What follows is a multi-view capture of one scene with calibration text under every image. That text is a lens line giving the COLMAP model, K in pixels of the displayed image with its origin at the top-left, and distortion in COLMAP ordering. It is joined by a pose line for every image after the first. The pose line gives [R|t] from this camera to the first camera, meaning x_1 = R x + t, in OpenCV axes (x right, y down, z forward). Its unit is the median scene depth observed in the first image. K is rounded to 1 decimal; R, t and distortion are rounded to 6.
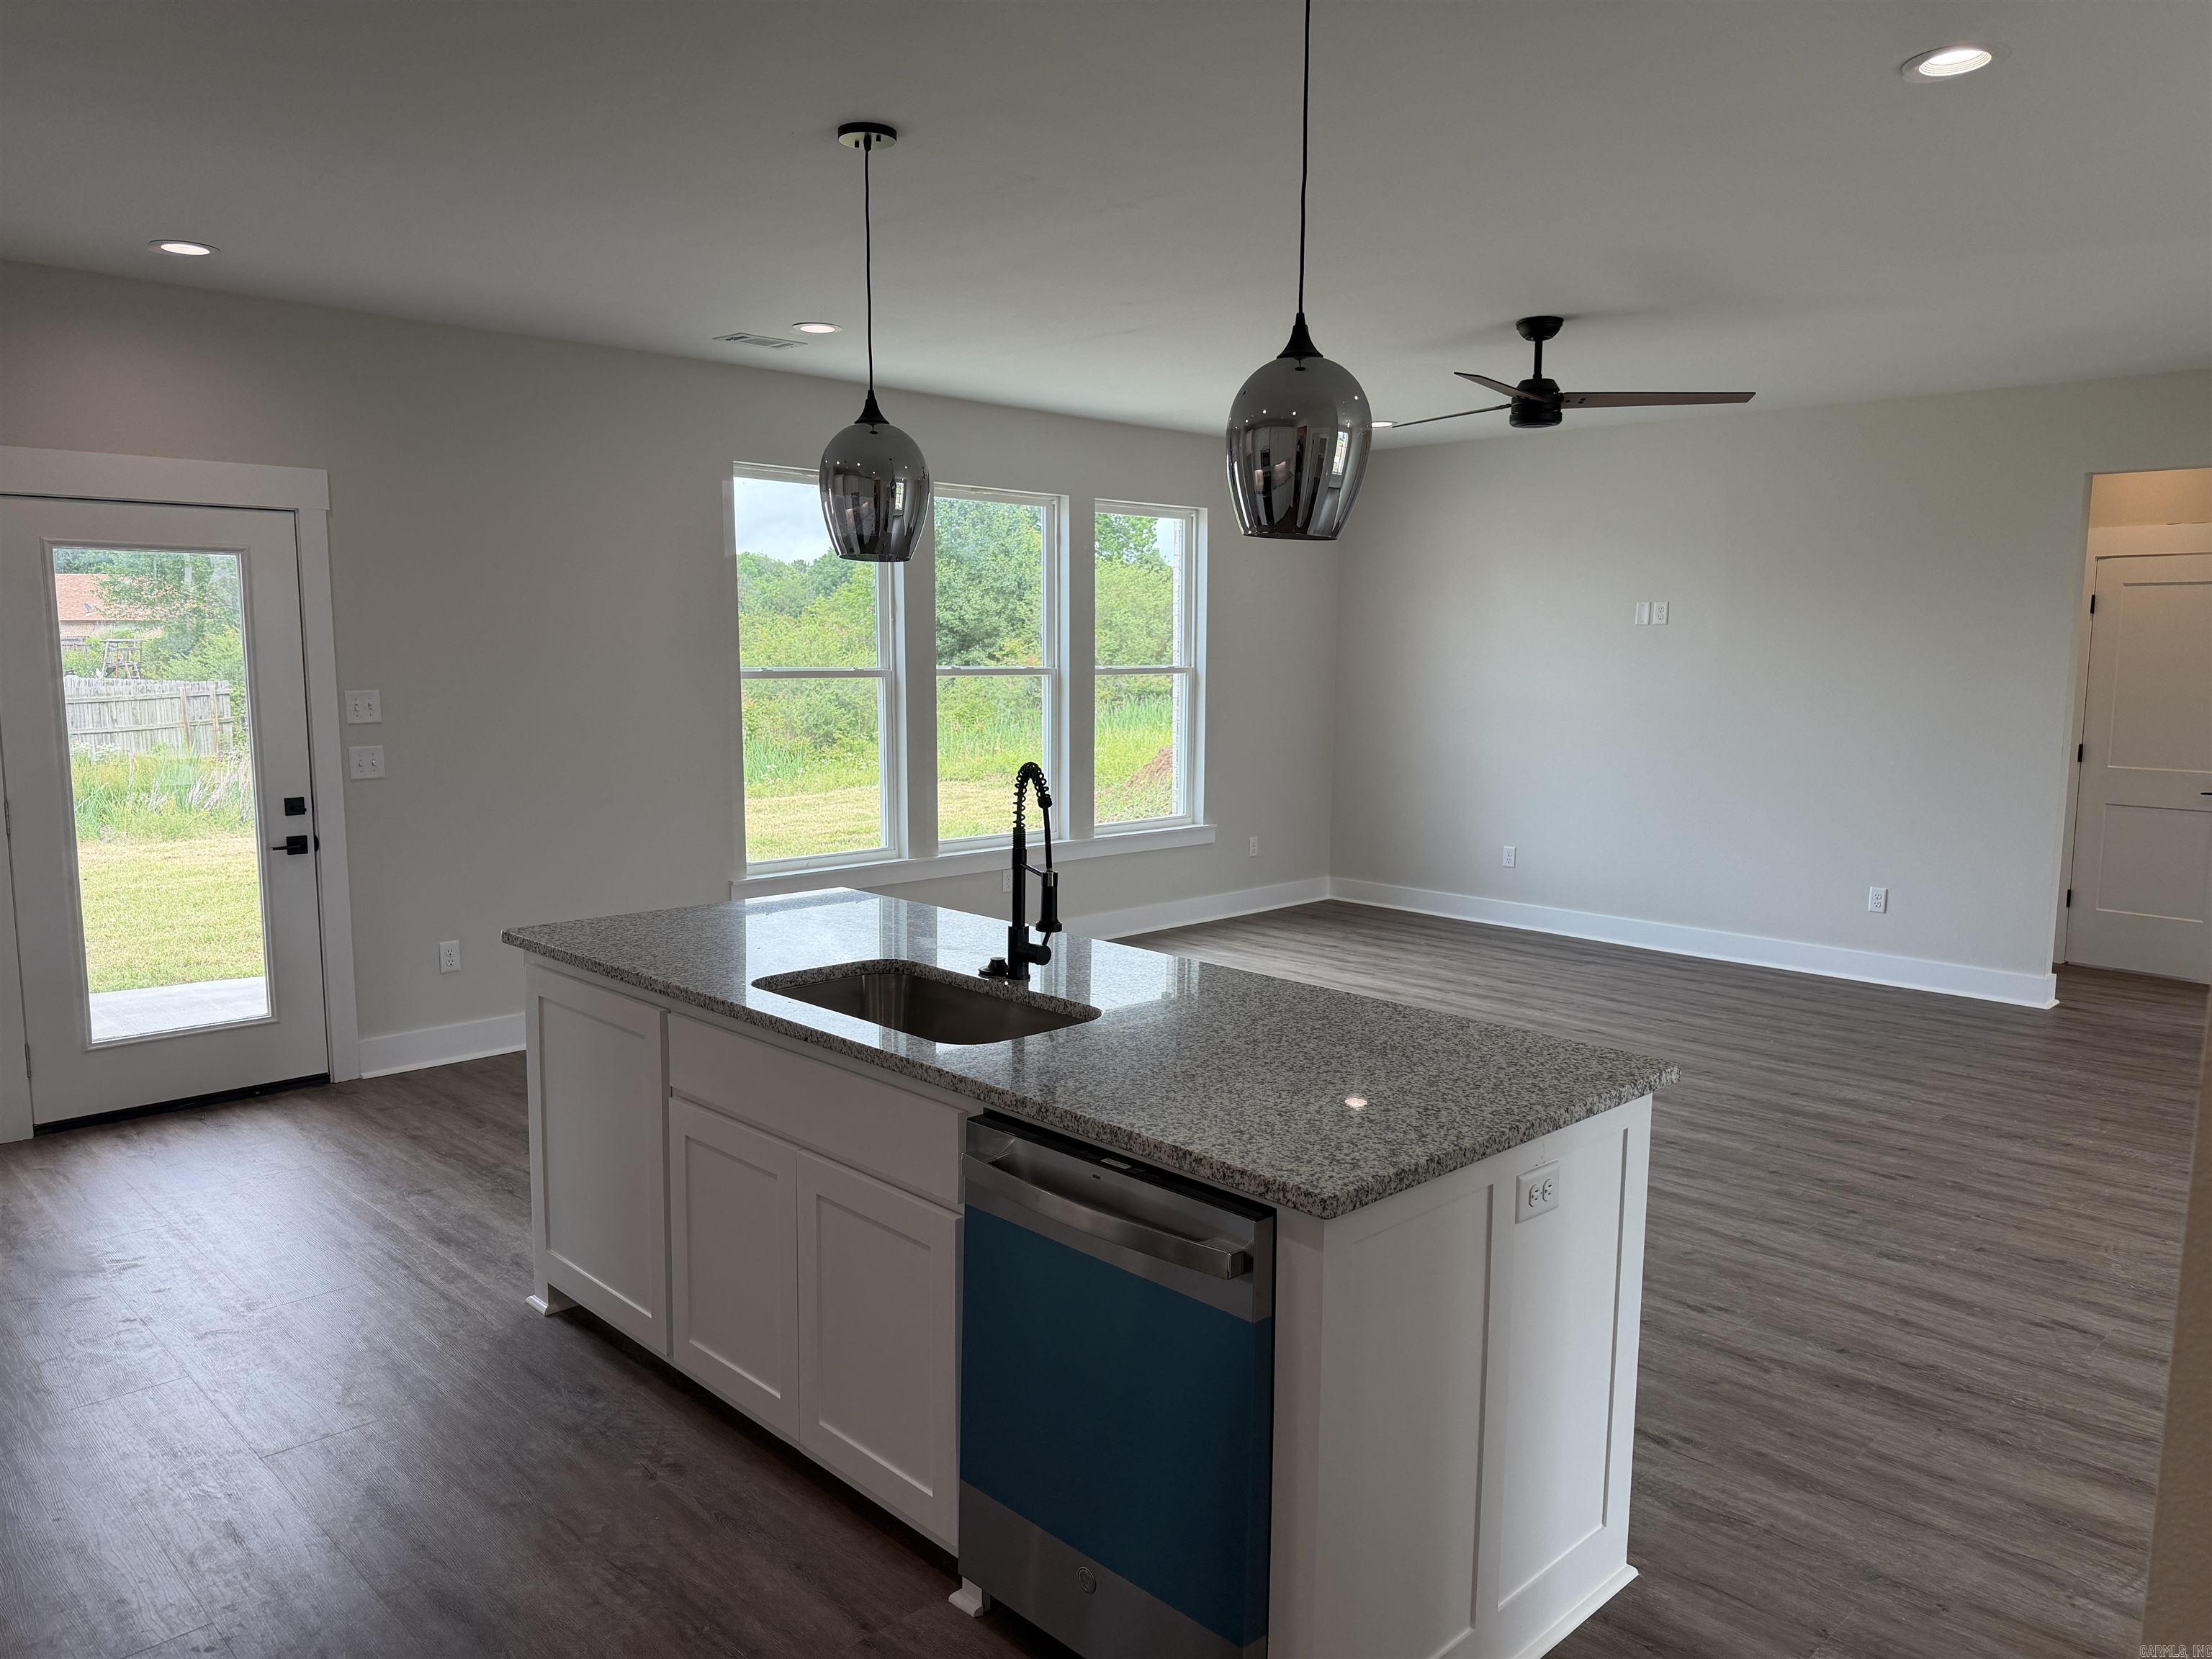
lens RADIAL K [[1544.3, 0, 1112.1], [0, 1544.3, 832.3], [0, 0, 1]] dist [0.052966, -0.060872]
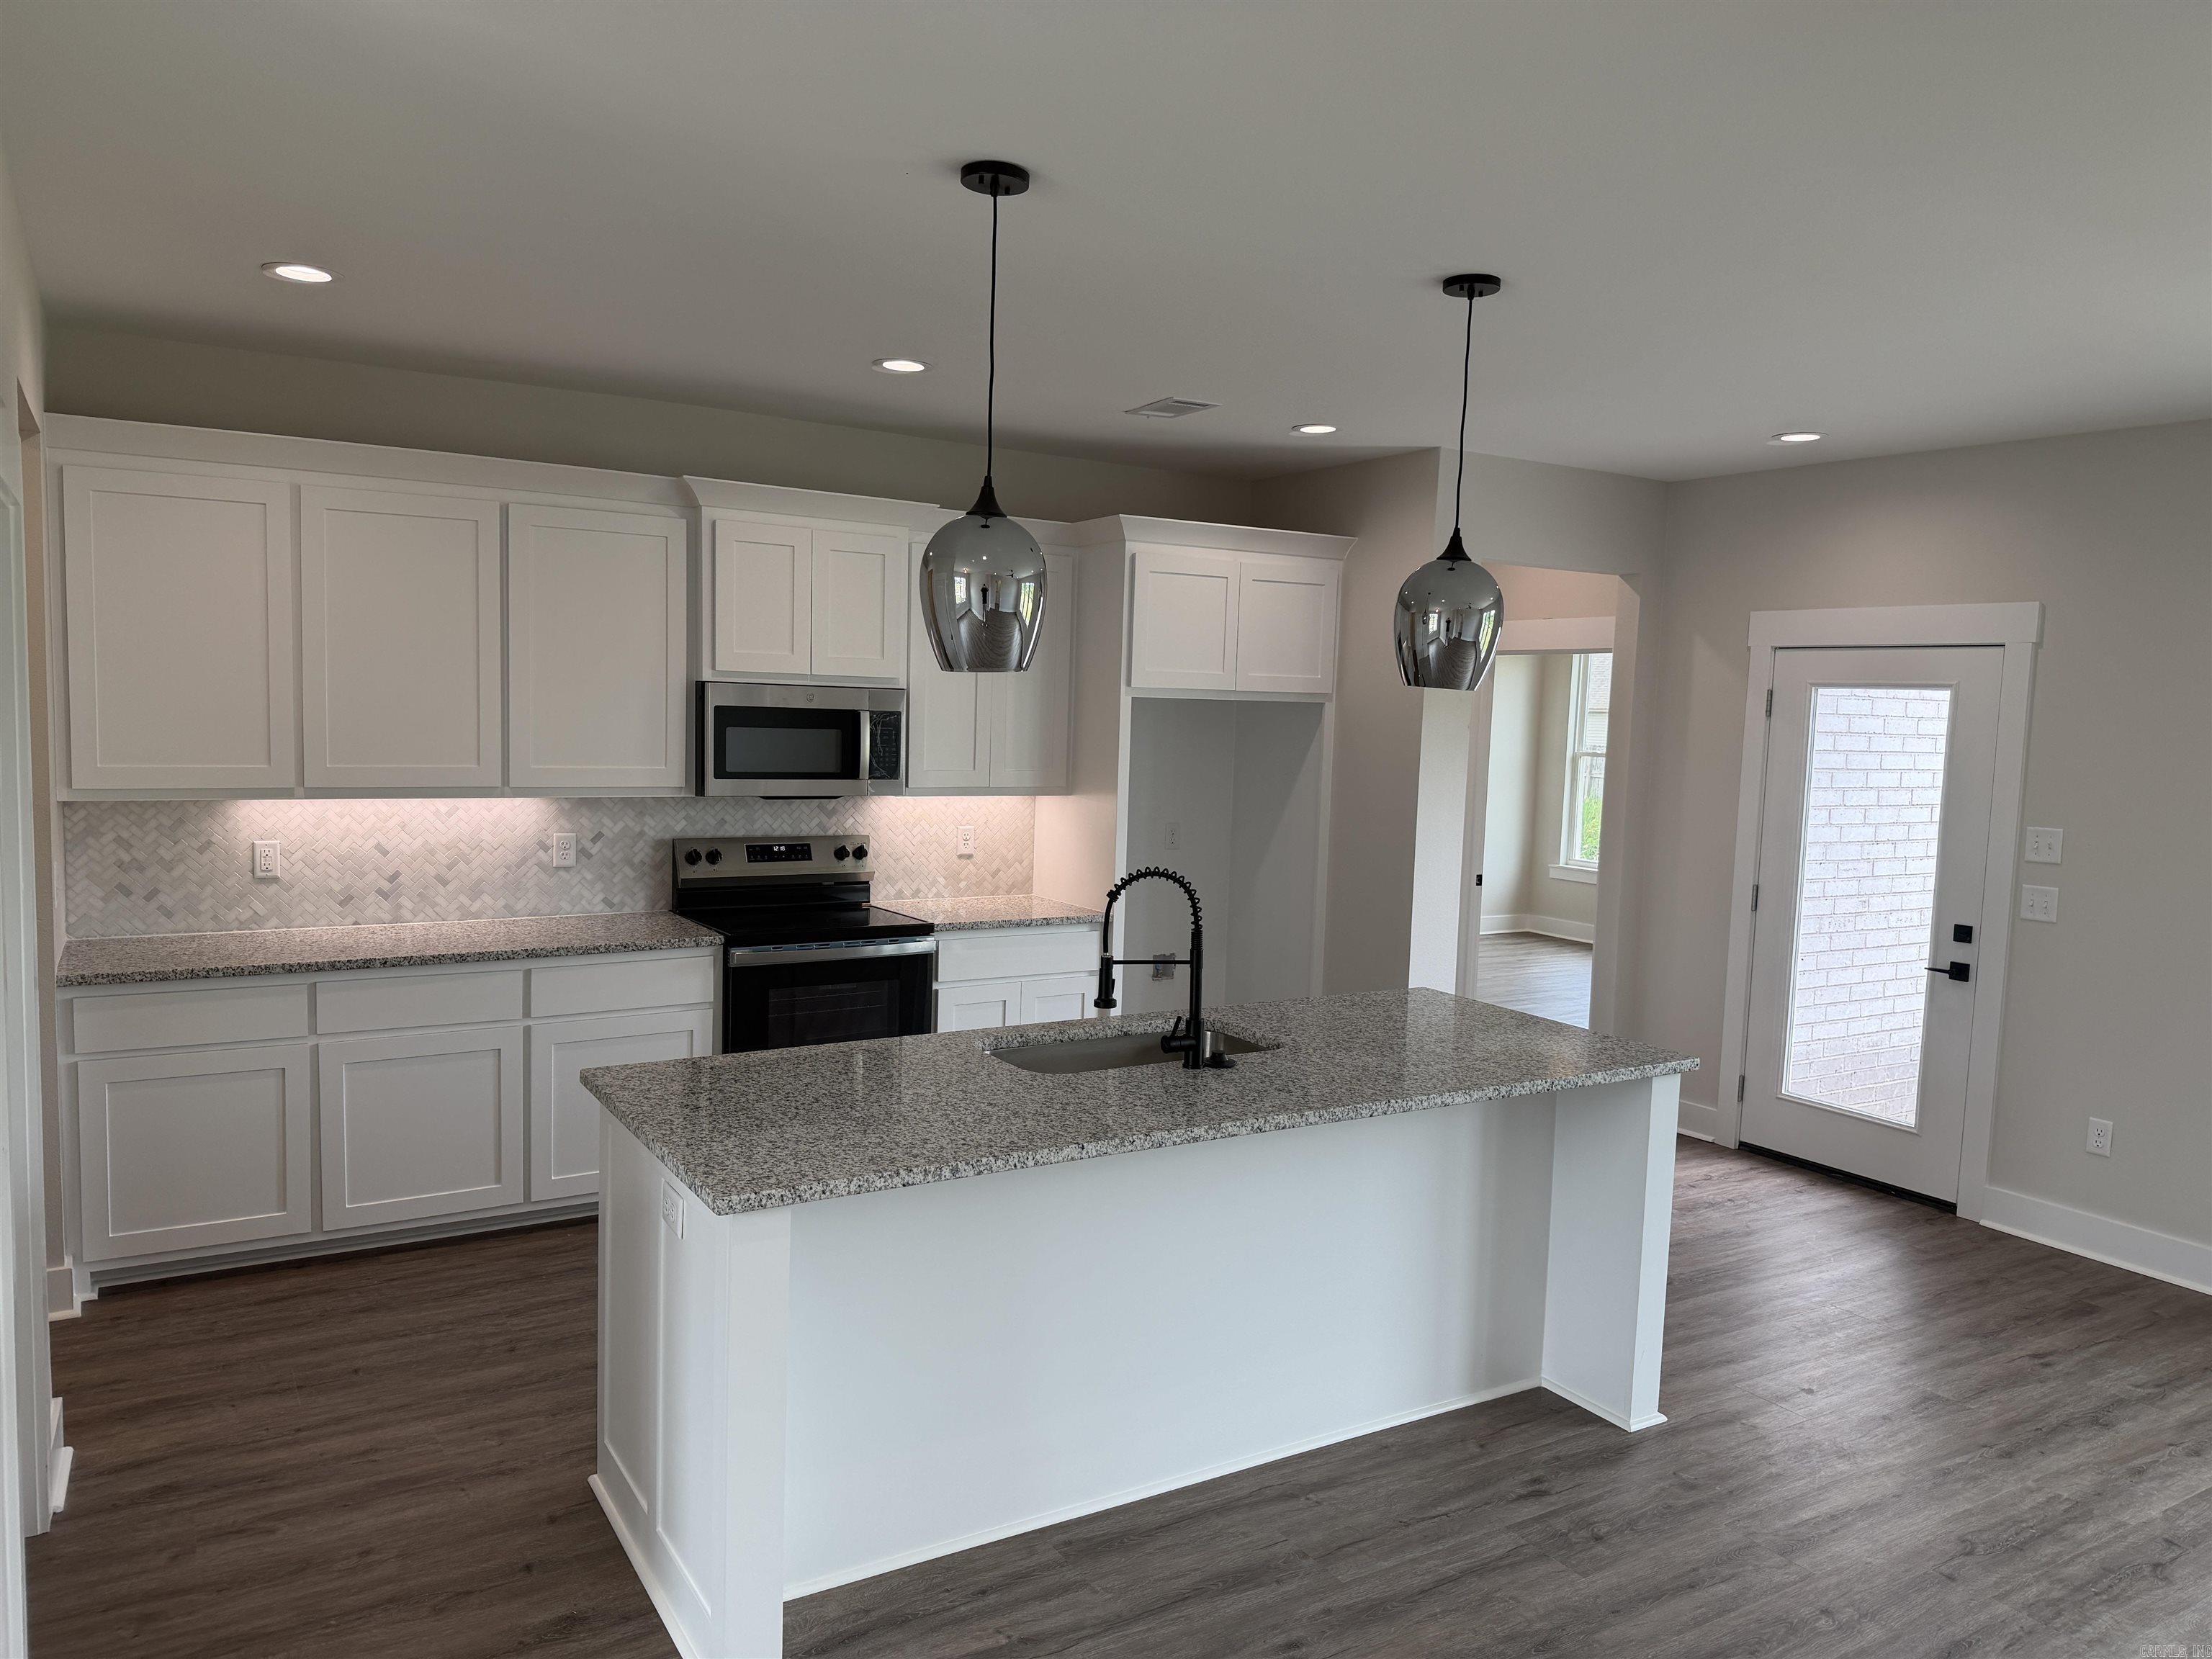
lens RADIAL K [[1556.0, 0, 1108.2], [0, 1556.0, 837.6], [0, 0, 1]] dist [0.099341, -0.145782]
pose [[-0.222438, 0.073190, -0.972196, 0.603758], [-0.155746, 0.981705, 0.109540, -0.105714], [0.962426, 0.175782, -0.206969, 0.674881]]
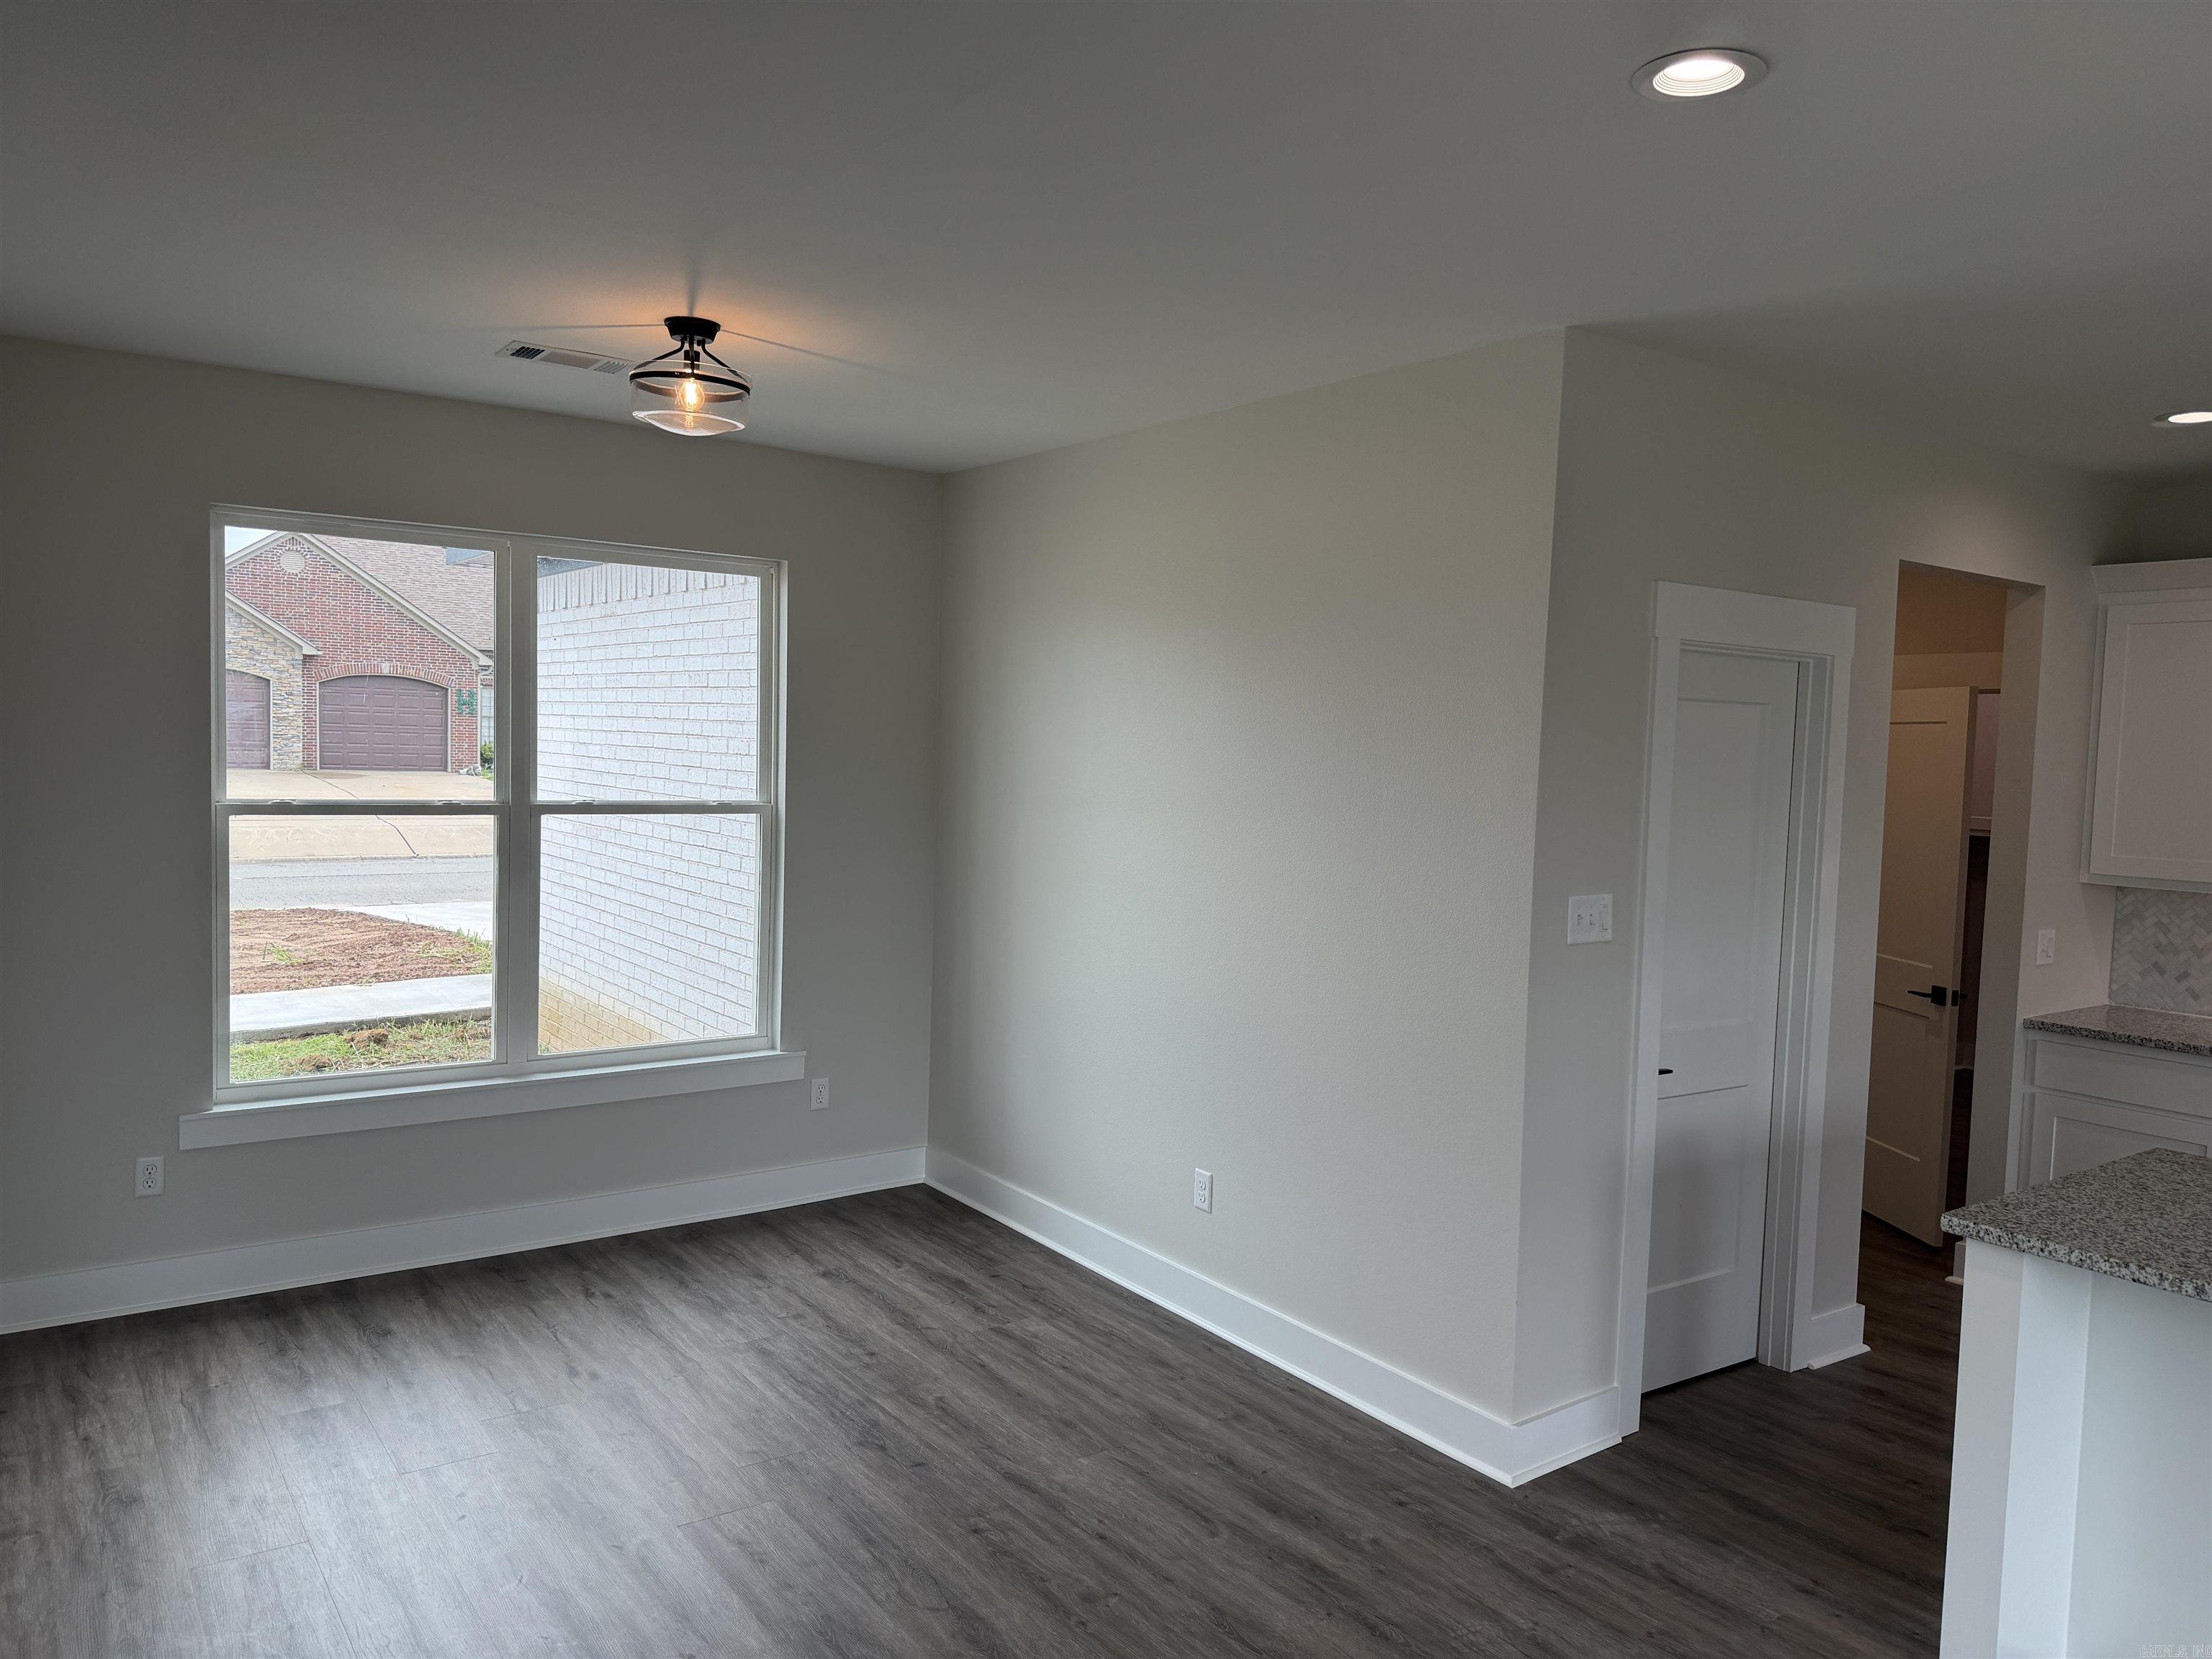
lens RADIAL K [[1544.3, 0, 1112.1], [0, 1544.3, 832.3], [0, 0, 1]] dist [0.052966, -0.060872]
pose [[-0.987869, -0.047145, 0.147958, 0.384259], [-0.019324, 0.982716, 0.184111, -0.150262], [-0.154081, 0.179018, -0.971706, 1.022985]]
